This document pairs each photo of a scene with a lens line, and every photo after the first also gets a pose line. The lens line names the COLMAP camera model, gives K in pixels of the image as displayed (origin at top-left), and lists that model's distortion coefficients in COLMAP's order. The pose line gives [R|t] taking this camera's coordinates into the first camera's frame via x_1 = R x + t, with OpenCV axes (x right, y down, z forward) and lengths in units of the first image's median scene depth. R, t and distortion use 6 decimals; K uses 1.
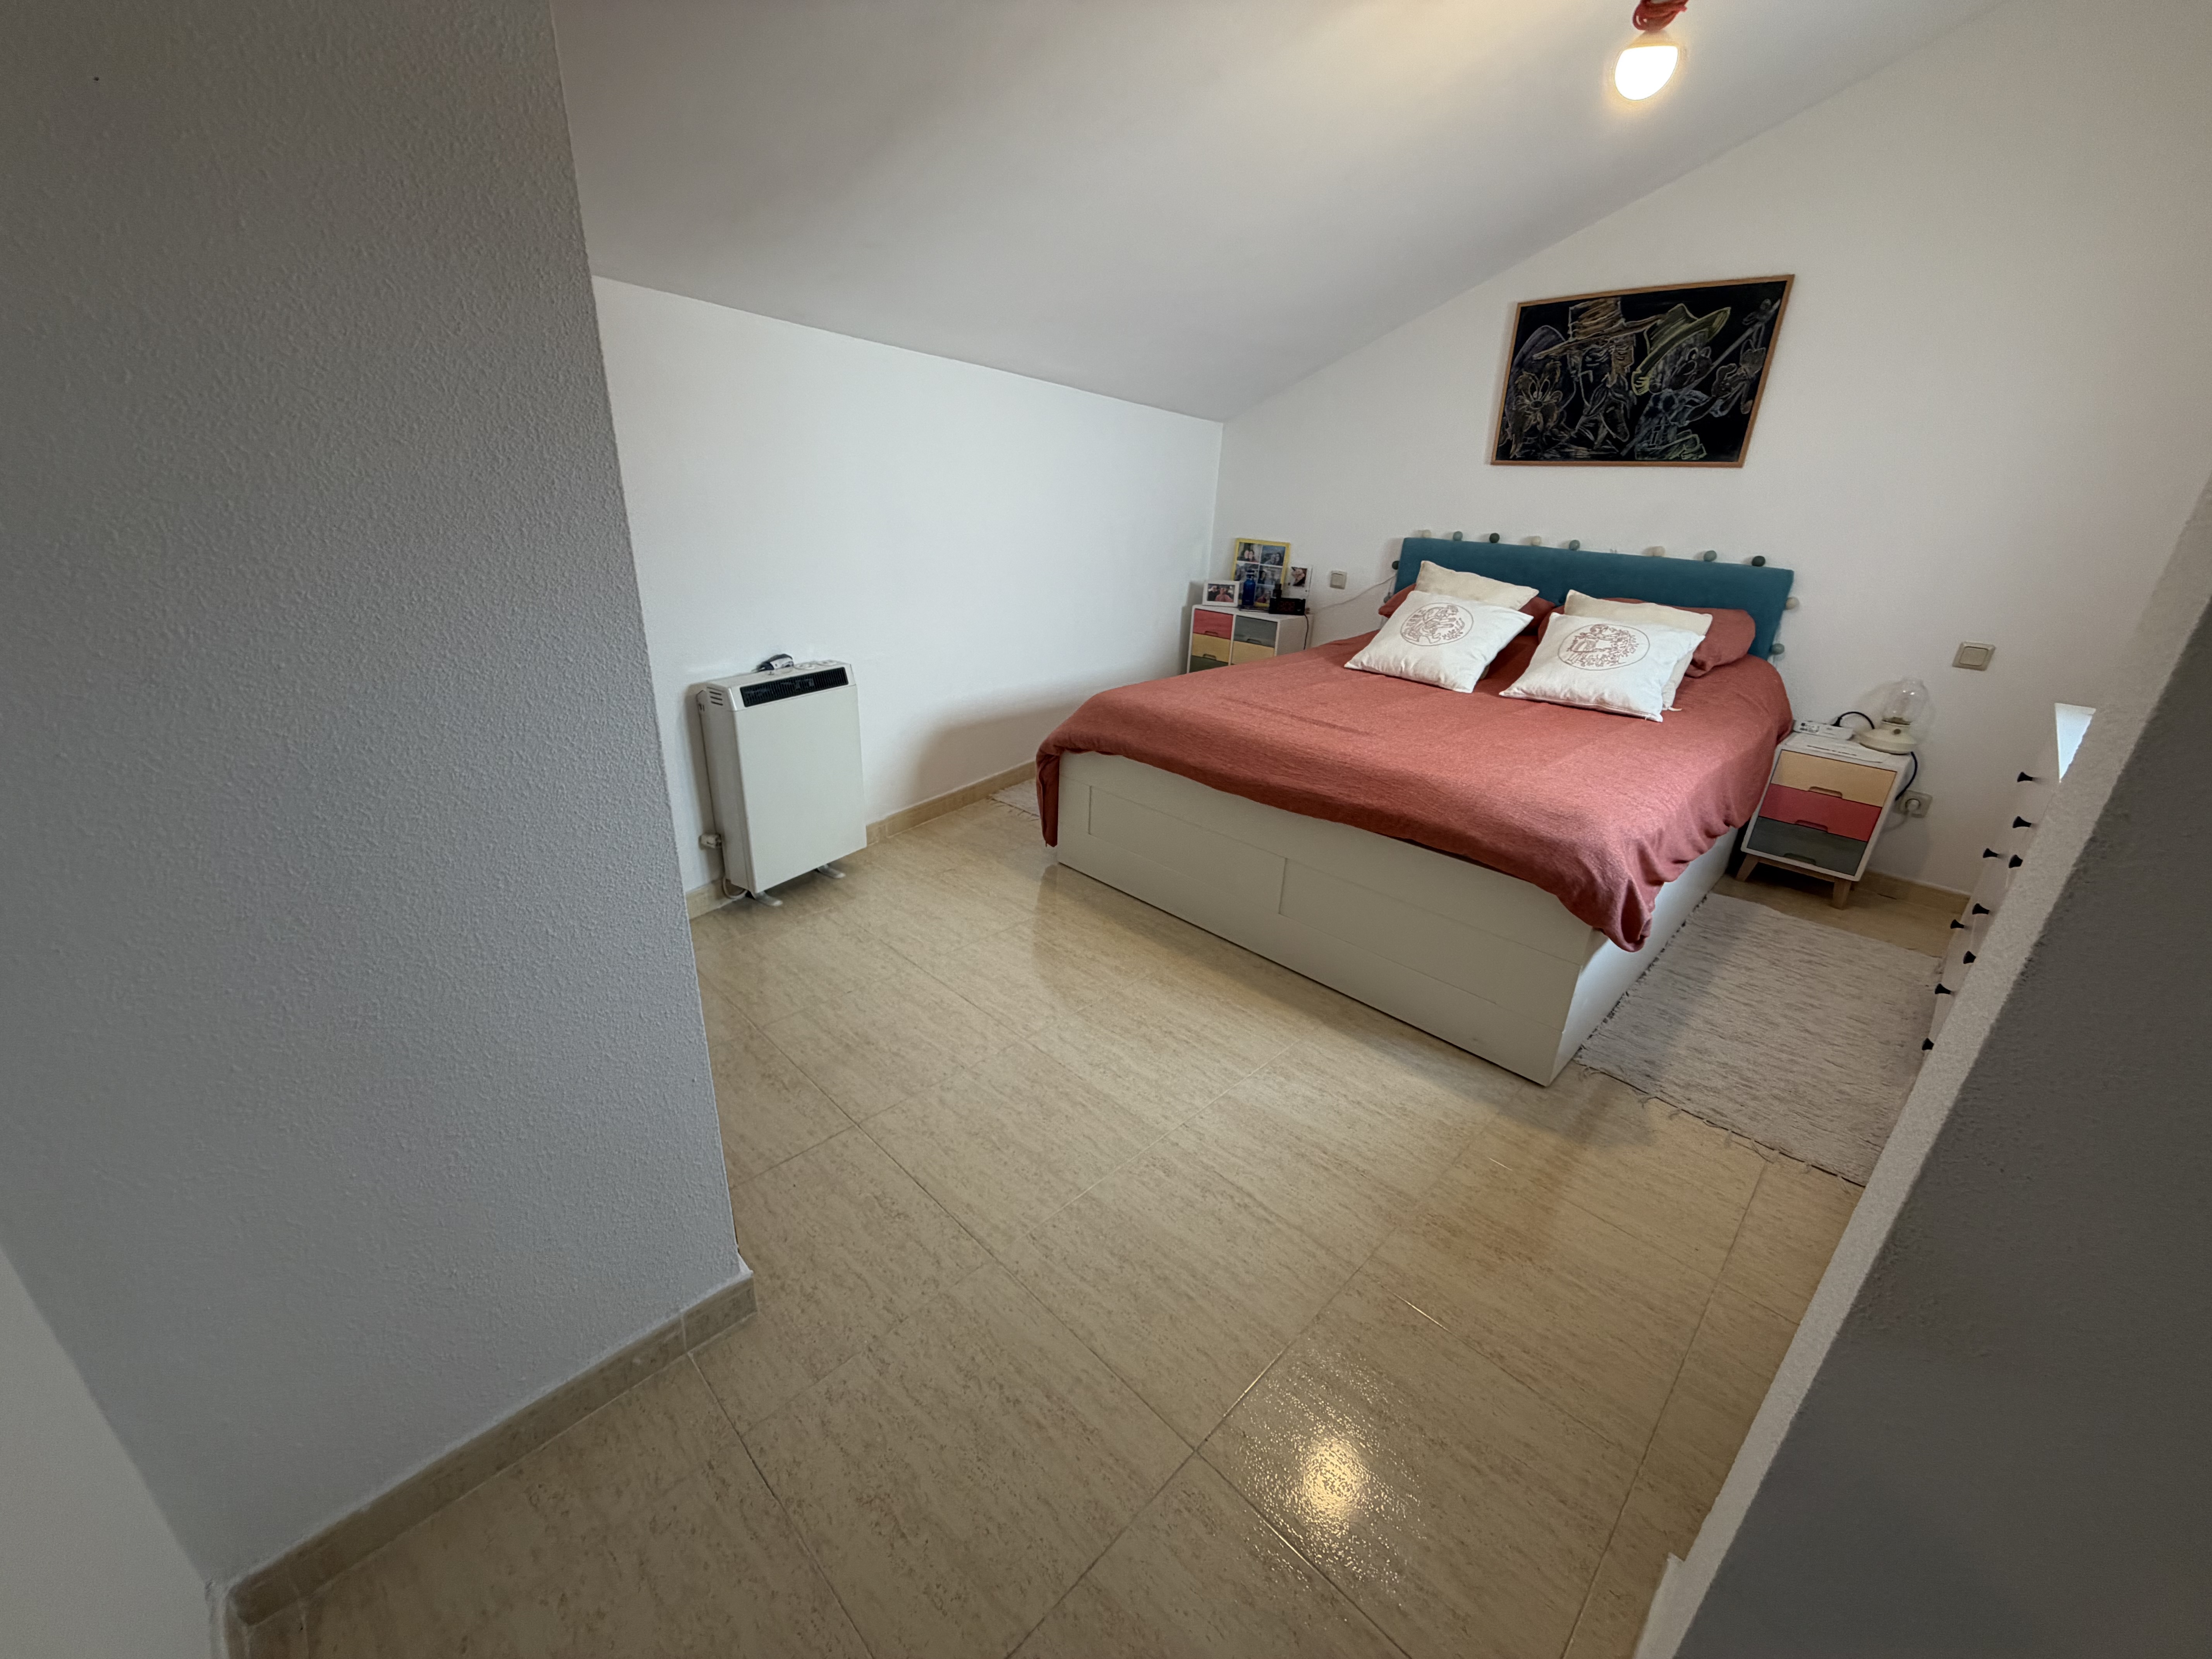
lens RADIAL K [[876.6, 0, 1101.2], [0, 876.6, 829.2], [0, 0, 1]] dist [-0.001271, -0.000138]
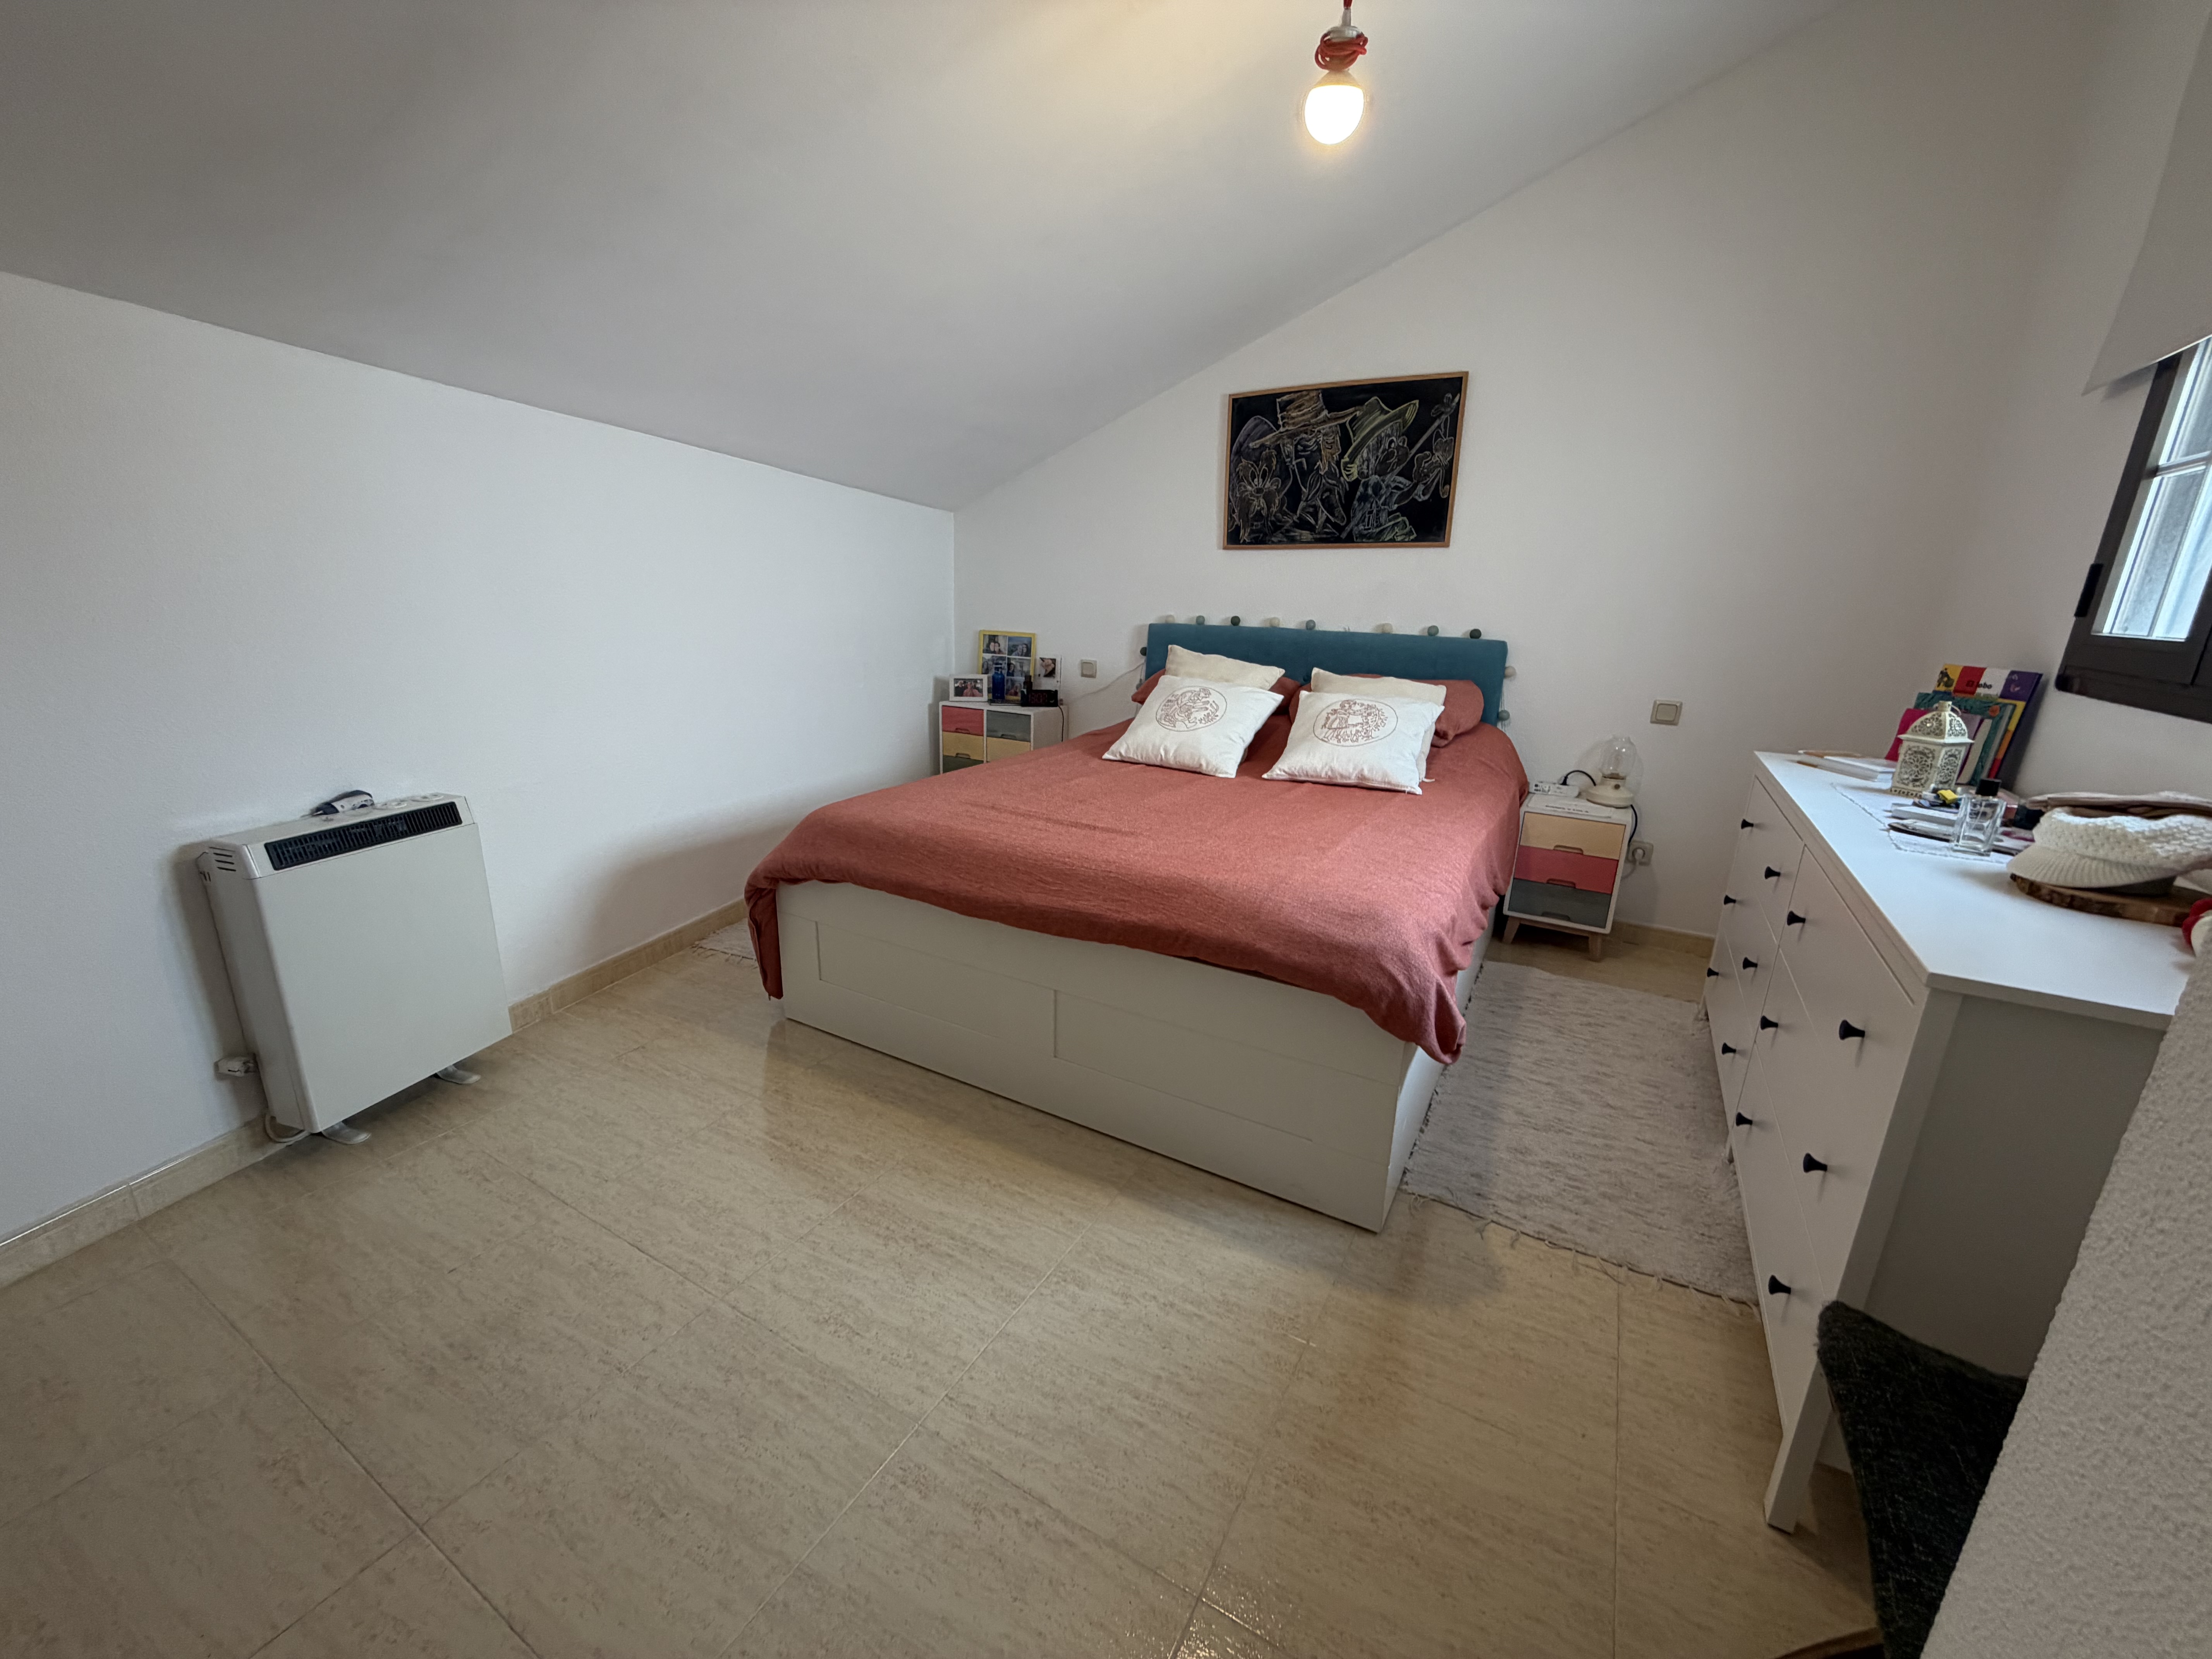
lens RADIAL K [[876.6, 0, 1102.6], [0, 876.6, 828.2], [0, 0, 1]] dist [-0.001271, -0.000138]
pose [[0.965352, -0.082371, 0.247608, 0.054970], [0.108754, 0.989537, -0.094813, -0.031939], [-0.237207, 0.118456, 0.964210, 0.152152]]
